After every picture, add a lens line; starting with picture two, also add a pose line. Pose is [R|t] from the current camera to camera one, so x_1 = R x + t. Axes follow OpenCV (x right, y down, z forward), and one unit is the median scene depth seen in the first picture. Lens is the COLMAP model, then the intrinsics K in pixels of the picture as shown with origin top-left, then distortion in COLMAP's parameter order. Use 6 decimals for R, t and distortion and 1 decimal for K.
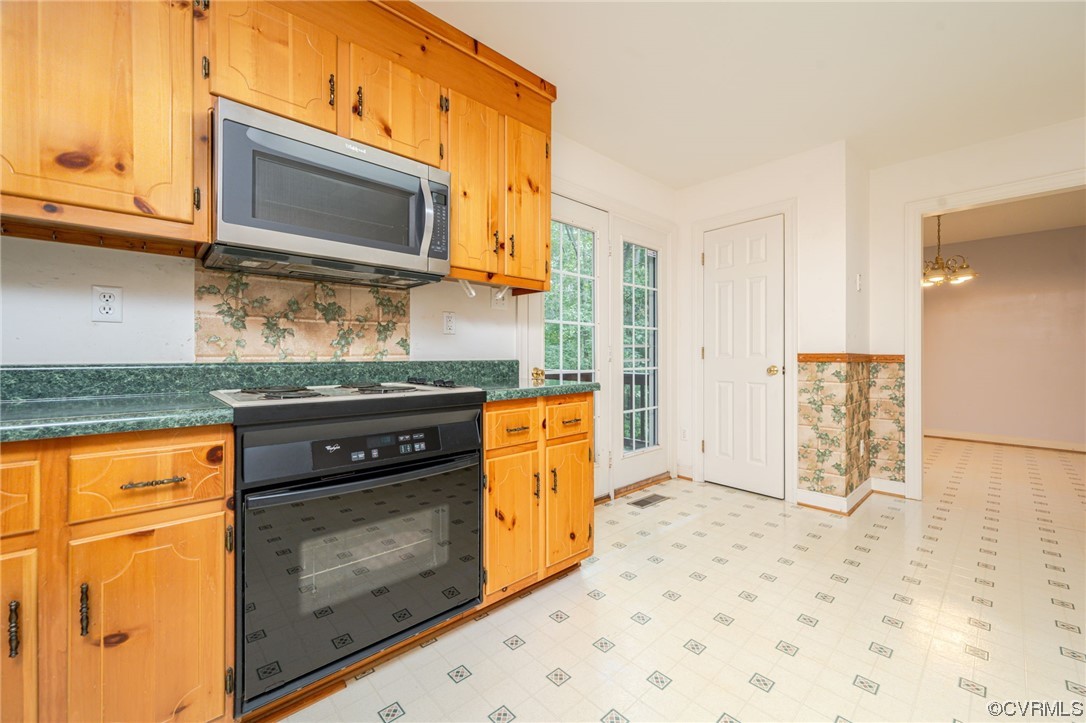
lens RADIAL K [[418.8, 0, 543.0], [0, 418.8, 361.5], [0, 0, 1]] dist [0.000240, -0.000017]
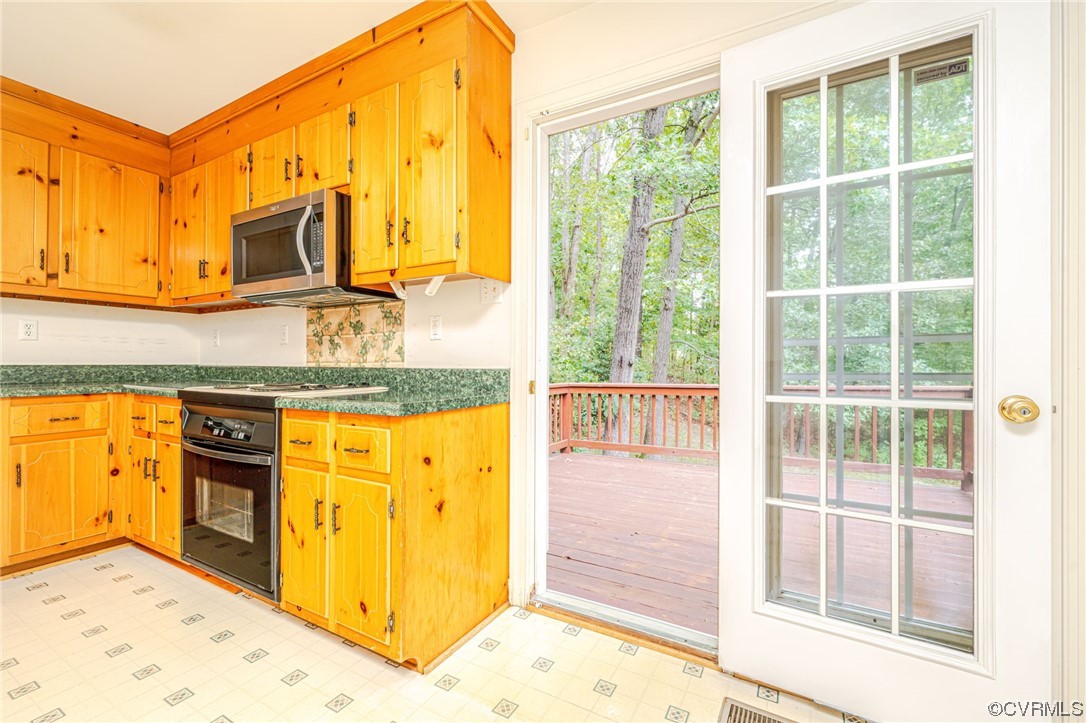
lens RADIAL K [[444.9, 0, 540.9], [0, 444.9, 366.7], [0, 0, 1]] dist [-0.002675, -0.000213]
pose [[0.332344, 0.007292, -0.943130, 0.906797], [-0.018818, 0.999822, 0.001100, -0.012512], [0.942970, 0.017382, 0.332423, 1.028185]]
